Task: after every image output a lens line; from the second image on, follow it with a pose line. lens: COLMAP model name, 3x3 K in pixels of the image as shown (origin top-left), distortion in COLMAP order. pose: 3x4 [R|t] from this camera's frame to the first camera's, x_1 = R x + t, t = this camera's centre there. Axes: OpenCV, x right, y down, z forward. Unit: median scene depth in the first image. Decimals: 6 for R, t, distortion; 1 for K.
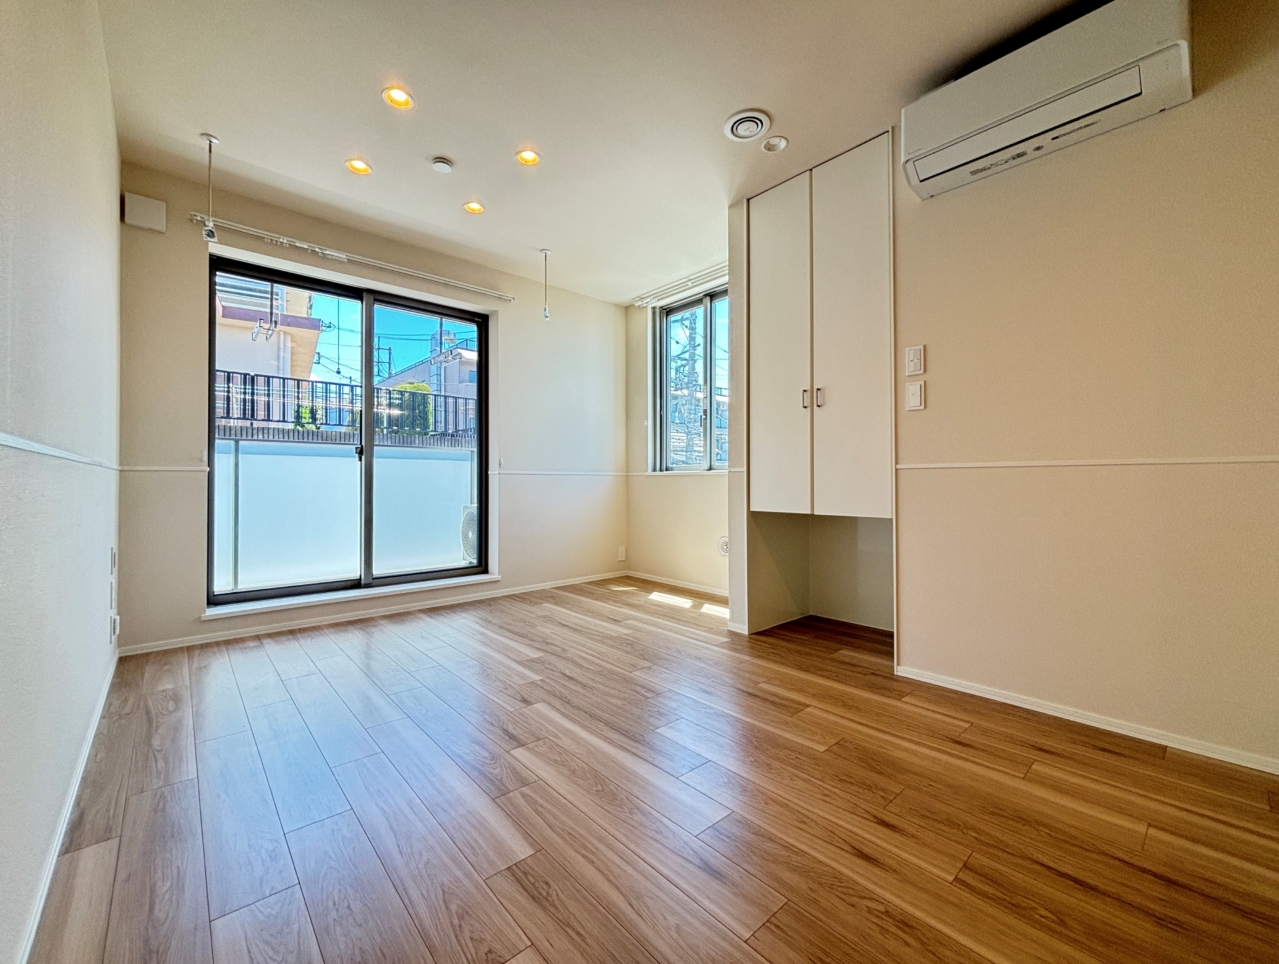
lens RADIAL K [[520.3, 0, 634.8], [0, 520.3, 479.9], [0, 0, 1]] dist [0.026137, -0.000011]
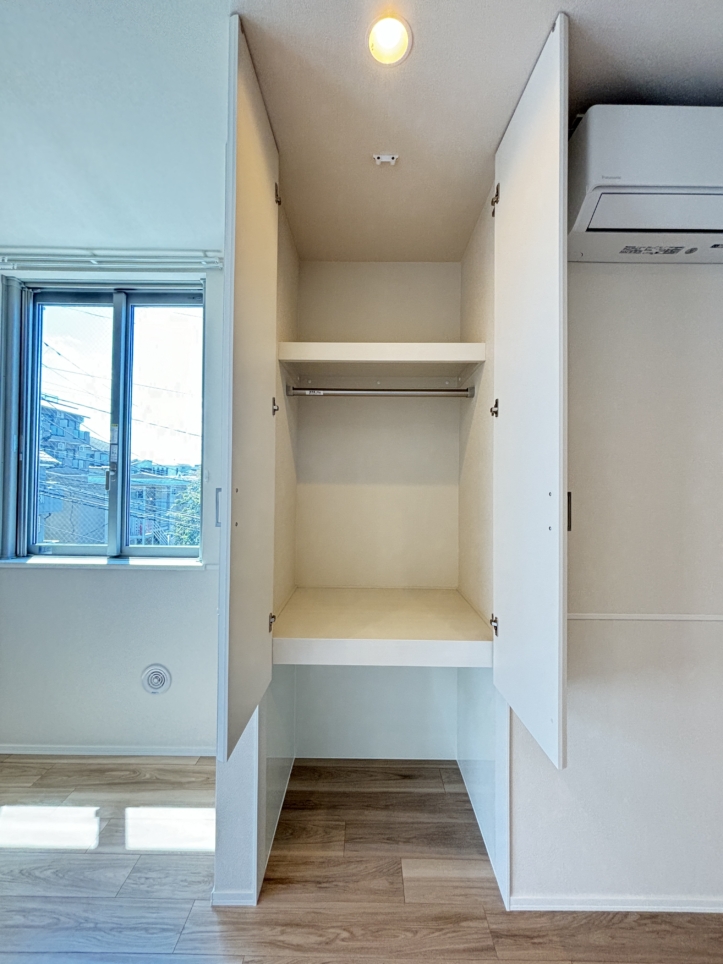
lens RADIAL K [[388.8, 0, 360.1], [0, 388.8, 481.0], [0, 0, 1]] dist [0.001856, 0.000115]
pose [[0.668332, 0.023569, 0.743490, -0.021633], [-0.015450, 0.999722, -0.017804, -0.109056], [-0.743703, 0.000412, 0.668511, 0.448978]]
